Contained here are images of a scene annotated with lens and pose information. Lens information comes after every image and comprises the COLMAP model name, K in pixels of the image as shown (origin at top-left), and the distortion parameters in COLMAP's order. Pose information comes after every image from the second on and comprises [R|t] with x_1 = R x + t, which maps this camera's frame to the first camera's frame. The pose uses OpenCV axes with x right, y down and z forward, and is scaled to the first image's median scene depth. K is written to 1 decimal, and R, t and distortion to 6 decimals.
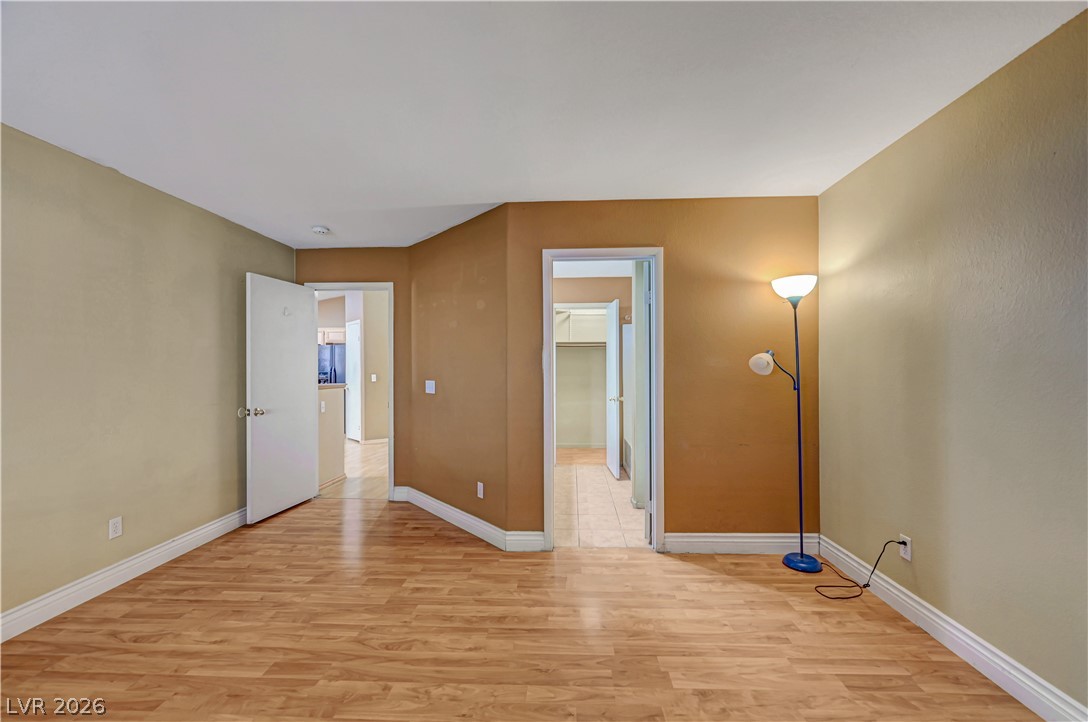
lens RADIAL K [[436.7, 0, 546.3], [0, 436.7, 367.3], [0, 0, 1]] dist [-0.000177, -0.000039]
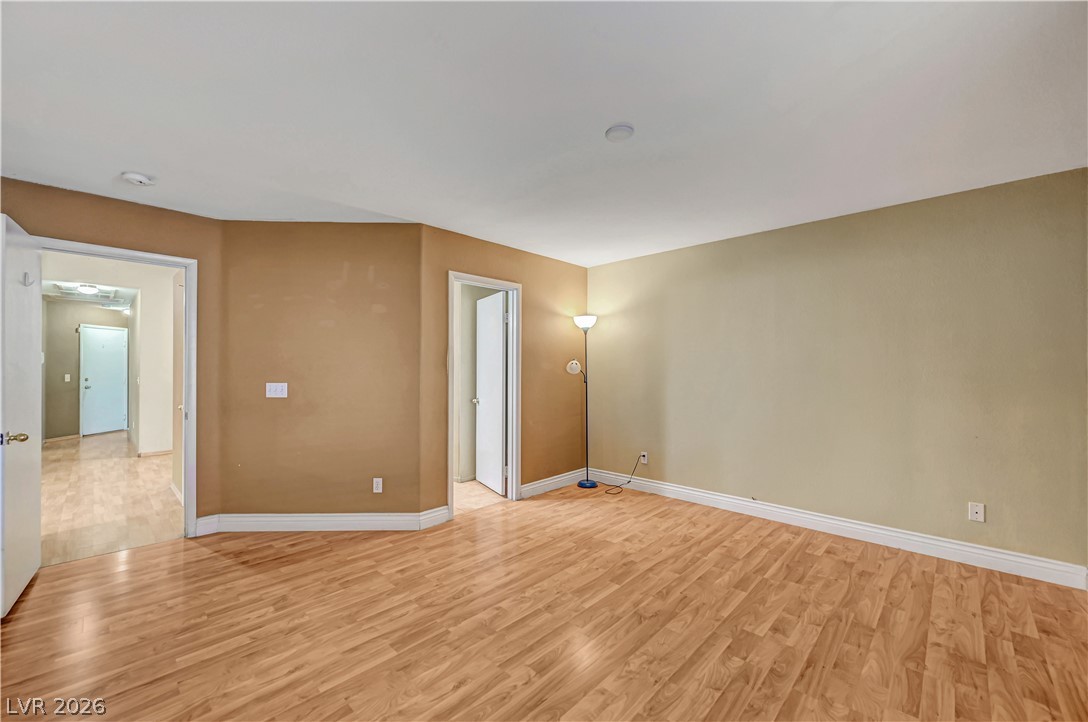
lens RADIAL K [[436.7, 0, 546.3], [0, 436.7, 367.3], [0, 0, 1]] dist [-0.000177, -0.000039]
pose [[0.655338, 0.006588, 0.755307, -0.806157], [-0.004117, 0.999978, -0.005149, 0.001724], [-0.755325, 0.000265, 0.655350, 0.006935]]
